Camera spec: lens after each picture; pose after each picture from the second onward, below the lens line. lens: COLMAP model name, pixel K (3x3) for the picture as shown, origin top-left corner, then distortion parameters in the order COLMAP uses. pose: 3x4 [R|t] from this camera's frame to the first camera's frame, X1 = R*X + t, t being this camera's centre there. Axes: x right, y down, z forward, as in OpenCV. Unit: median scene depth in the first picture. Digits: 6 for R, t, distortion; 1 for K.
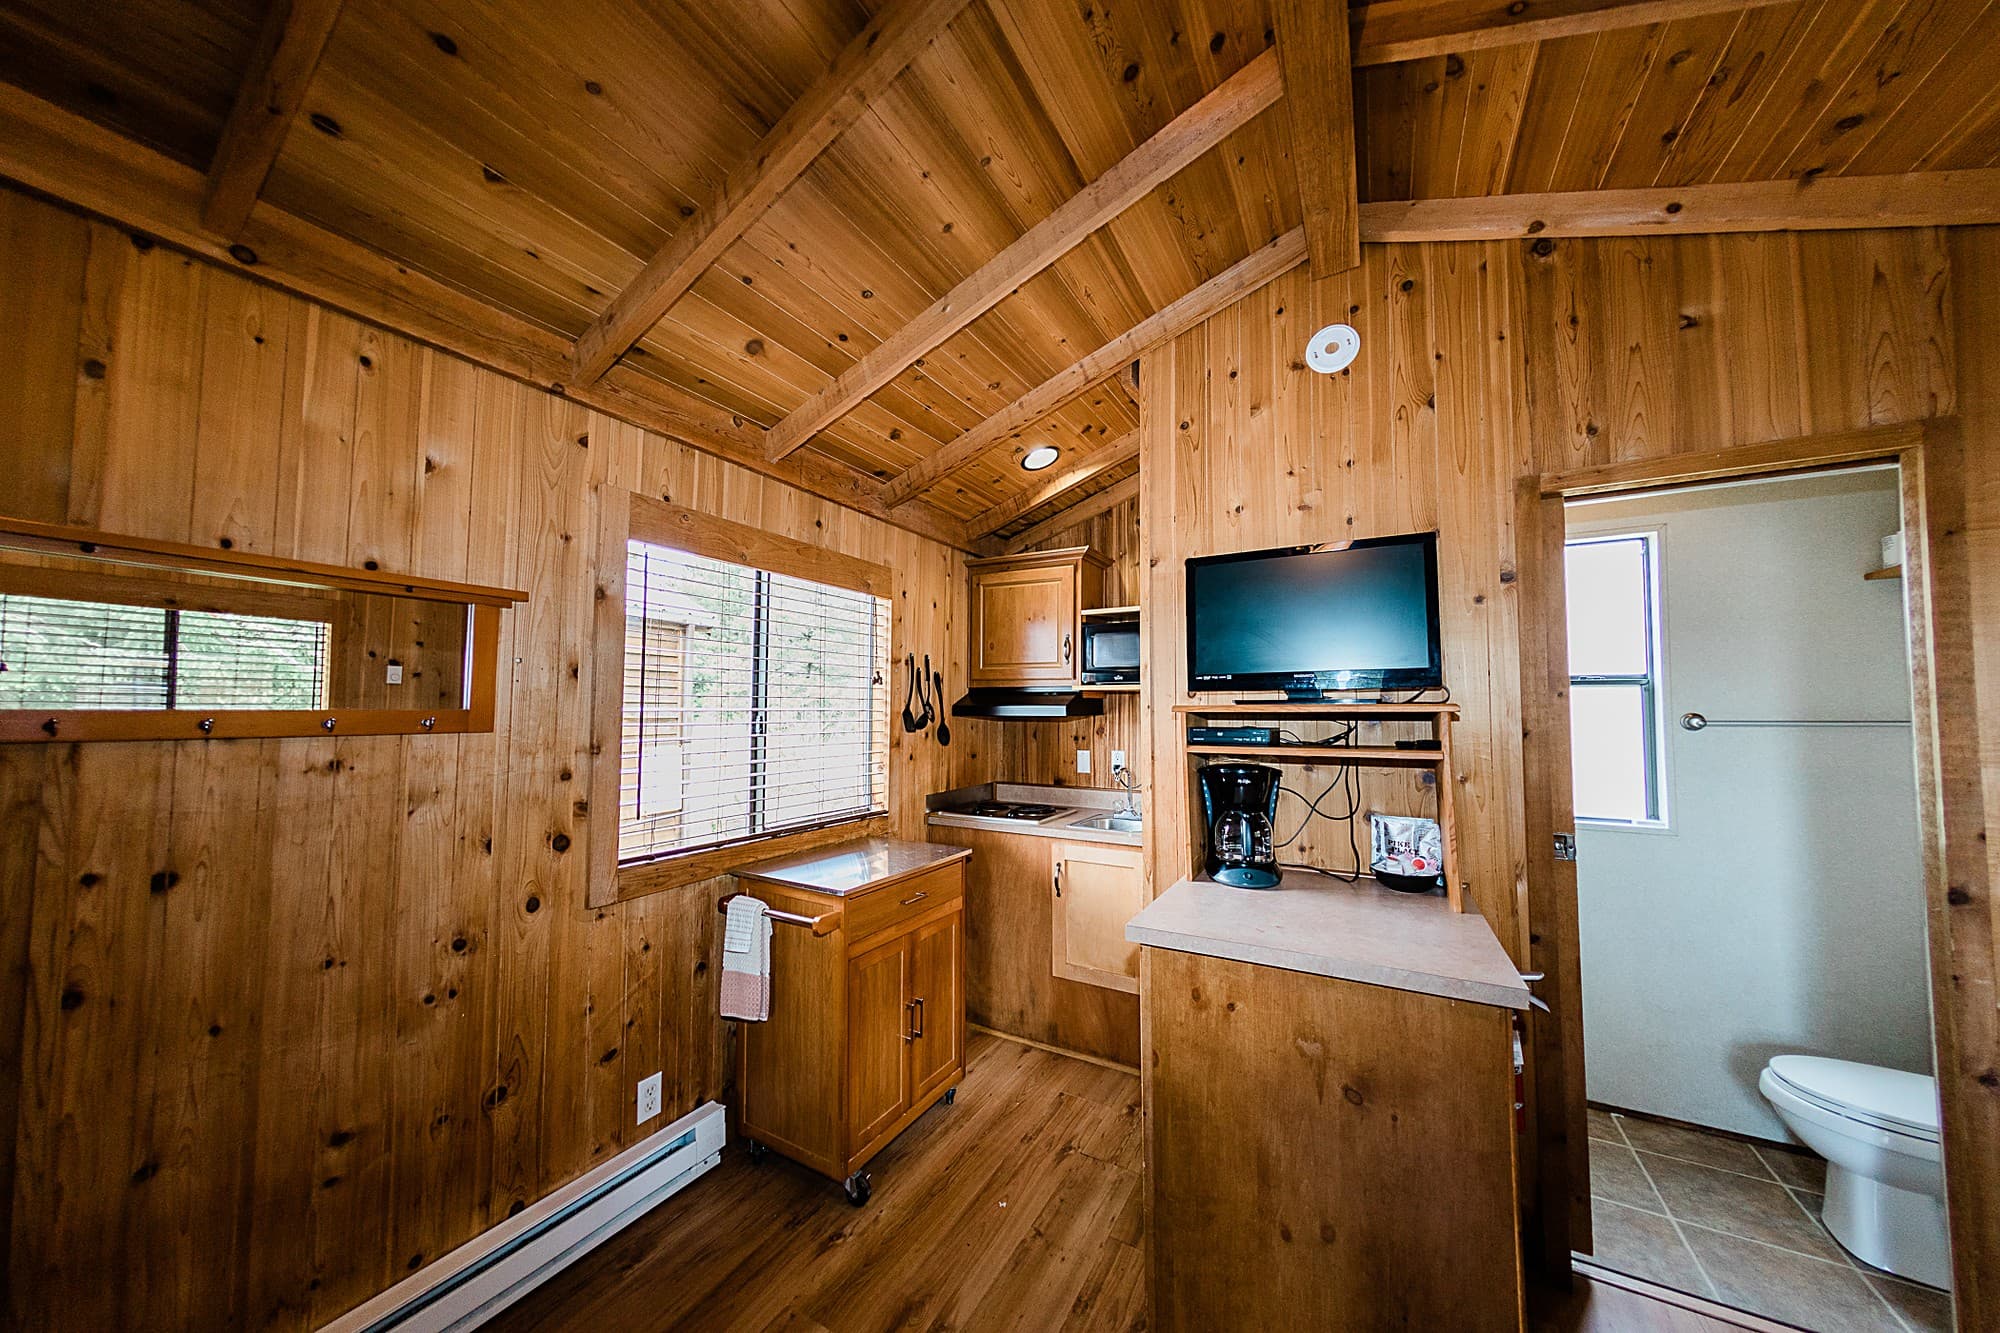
lens RADIAL K [[657.1, 0, 998.7], [0, 657.1, 678.2], [0, 0, 1]] dist [0.001183, 0.000001]
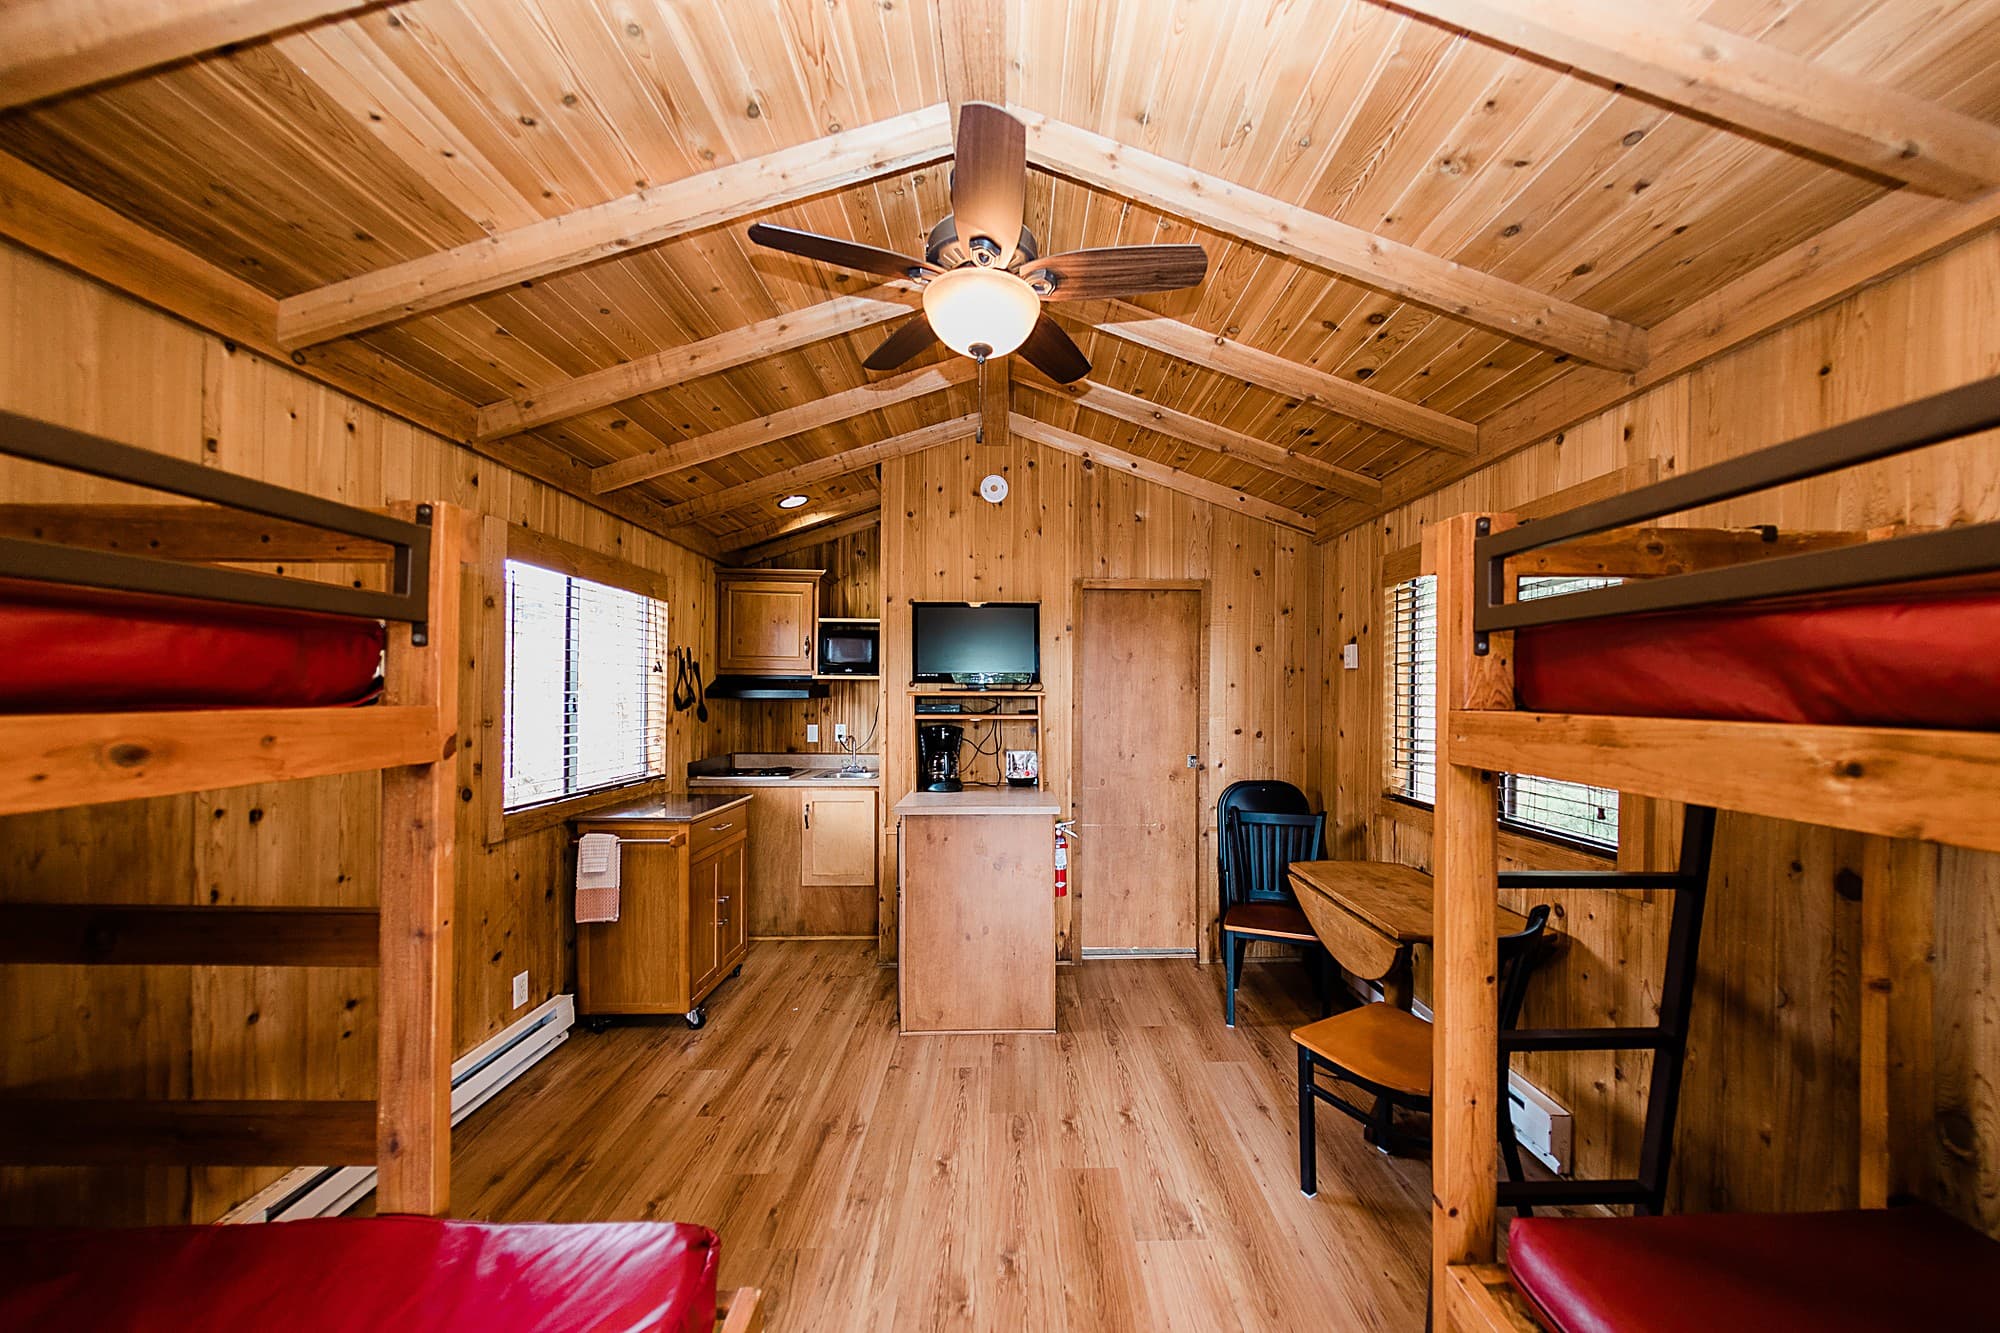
lens RADIAL K [[685.0, 0, 1000.0], [0, 685.0, 666.5], [0, 0, 1]] dist [0.000262, 0.000013]
pose [[0.872910, 0.022360, 0.487369, -0.383658], [-0.027419, 0.999619, 0.003249, -0.035158], [-0.487110, -0.016199, 0.873190, -0.653080]]
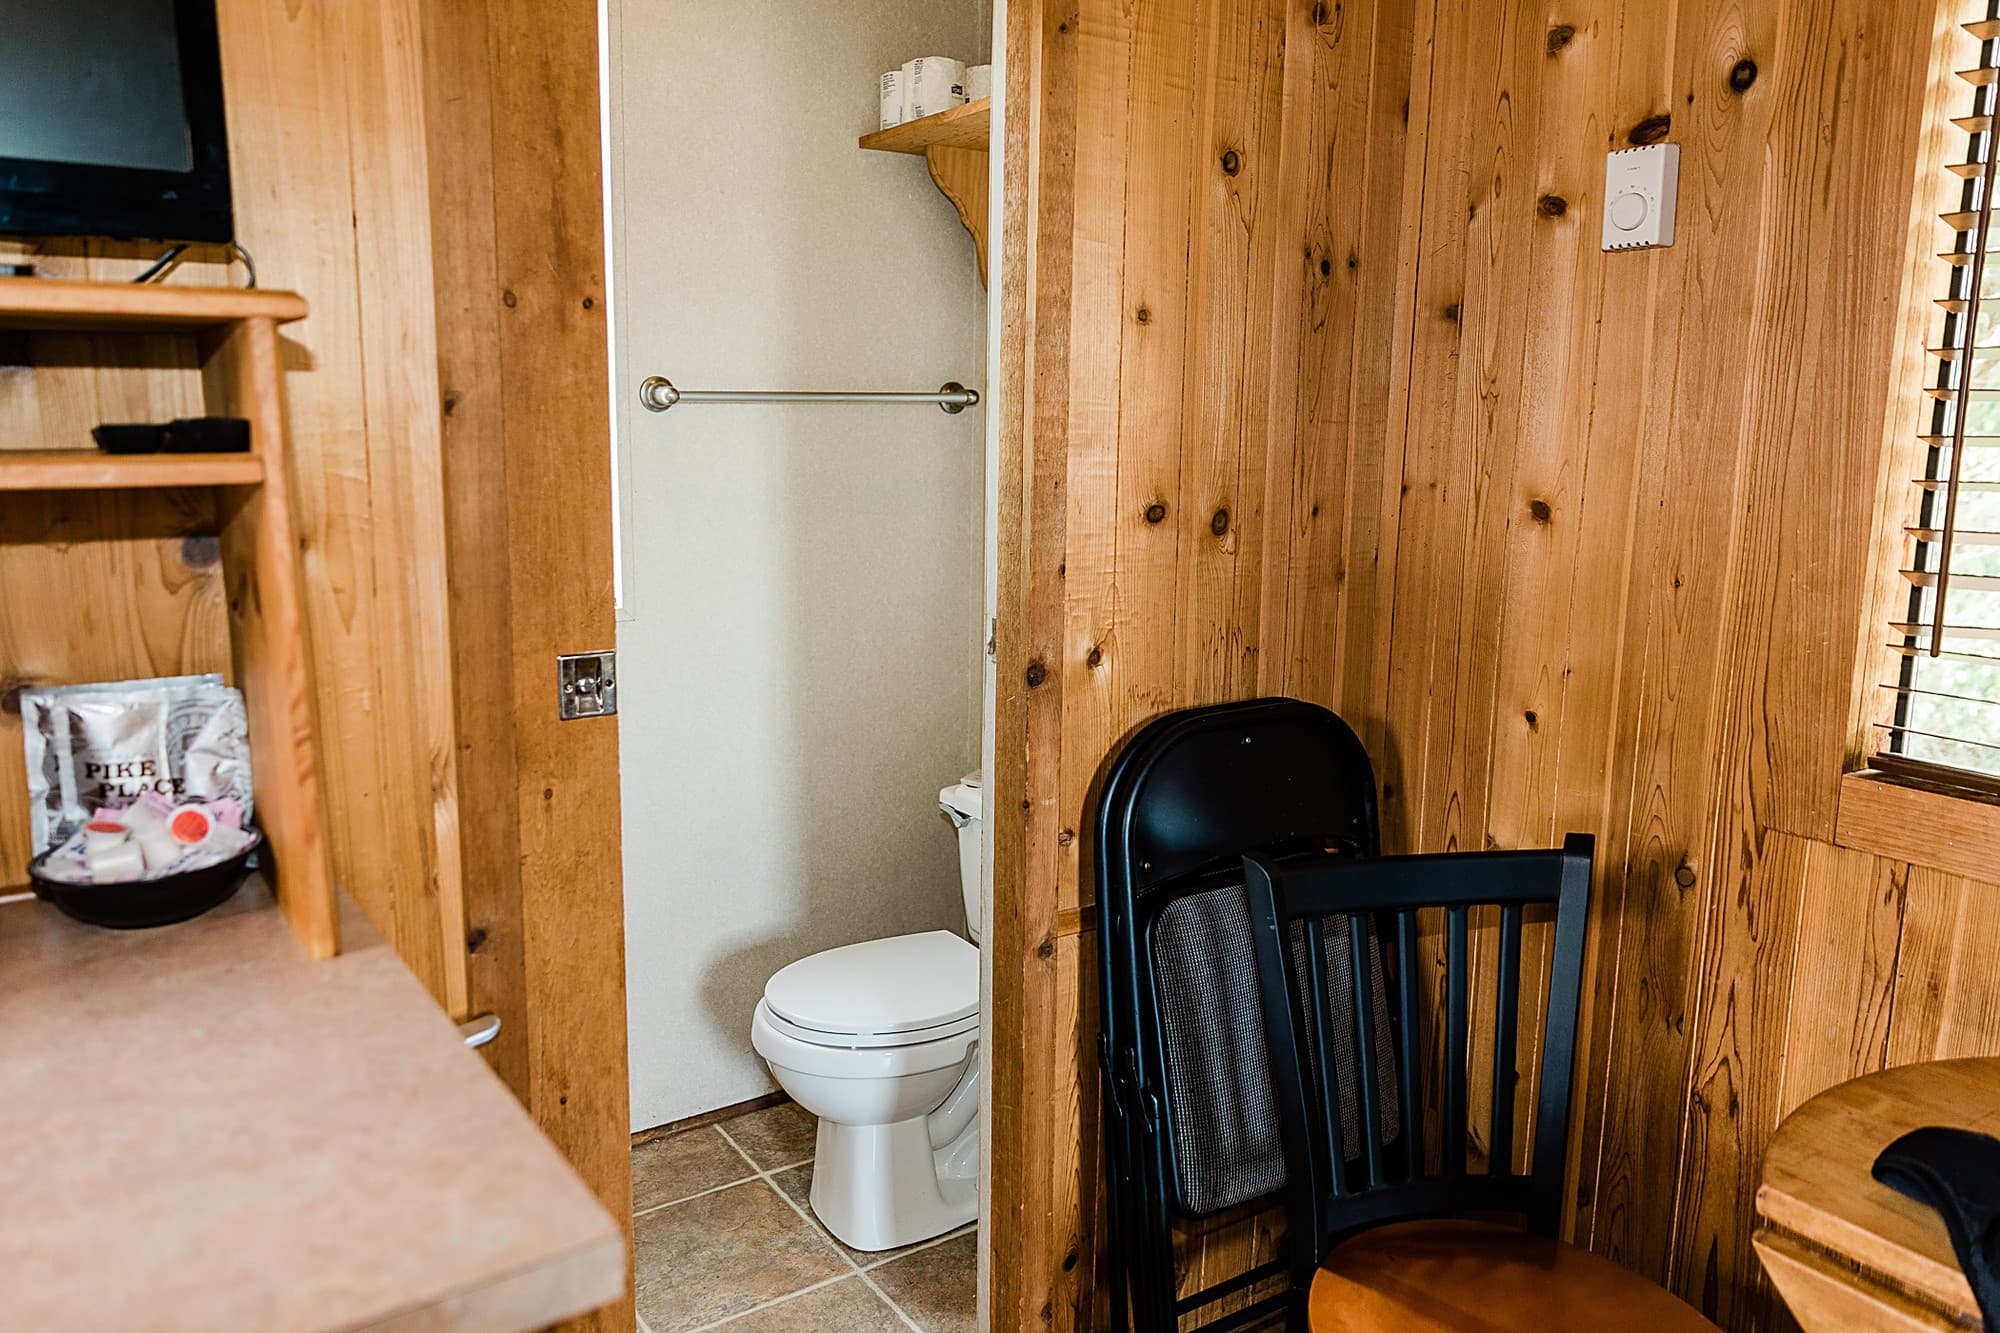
lens RADIAL K [[1437.7, 0, 943.9], [0, 1437.7, 642.1], [0, 0, 1]] dist [0.006819, 0.001436]
pose [[0.459728, -0.139533, 0.877030, 0.189813], [-0.050840, 0.981824, 0.182855, 0.047727], [-0.886603, -0.128652, 0.444278, 0.342296]]
